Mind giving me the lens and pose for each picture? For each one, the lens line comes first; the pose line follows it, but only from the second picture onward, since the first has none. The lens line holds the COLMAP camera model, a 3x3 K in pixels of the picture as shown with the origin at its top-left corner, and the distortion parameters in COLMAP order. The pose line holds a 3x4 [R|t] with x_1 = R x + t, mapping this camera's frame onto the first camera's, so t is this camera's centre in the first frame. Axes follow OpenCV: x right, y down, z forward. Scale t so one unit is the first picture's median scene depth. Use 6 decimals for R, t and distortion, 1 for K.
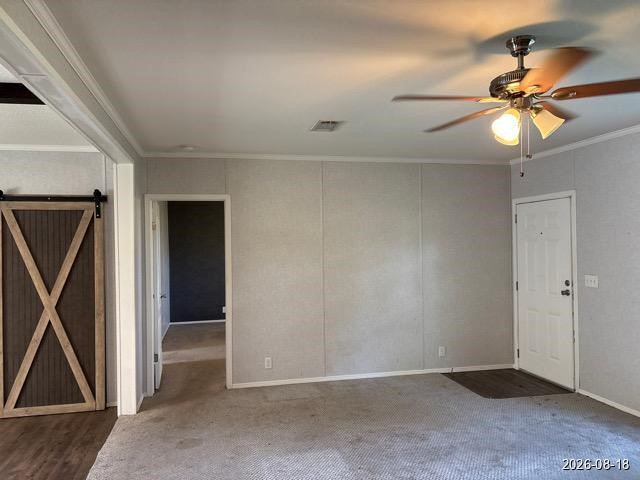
lens RADIAL K [[482.3, 0, 316.5], [0, 482.3, 238.0], [0, 0, 1]] dist [0.052909, -0.060051]
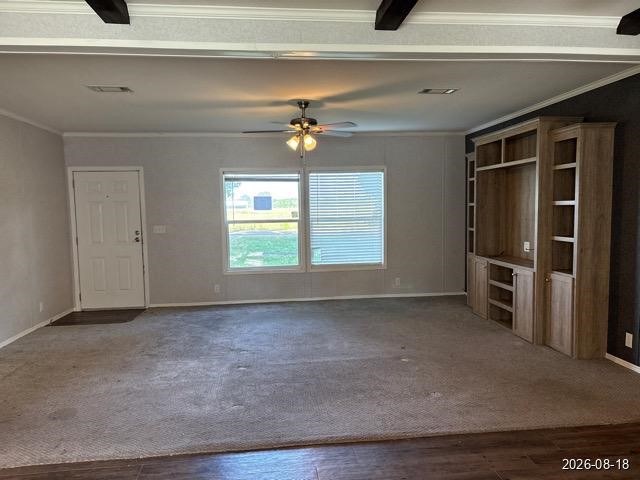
lens RADIAL K [[482.3, 0, 316.6], [0, 482.3, 246.5], [0, 0, 1]] dist [0.052909, -0.060051]
pose [[0.127878, -0.067590, 0.989484, -0.815997], [0.007159, 0.997712, 0.067227, 0.042834], [-0.991764, -0.001513, 0.128069, 0.320407]]
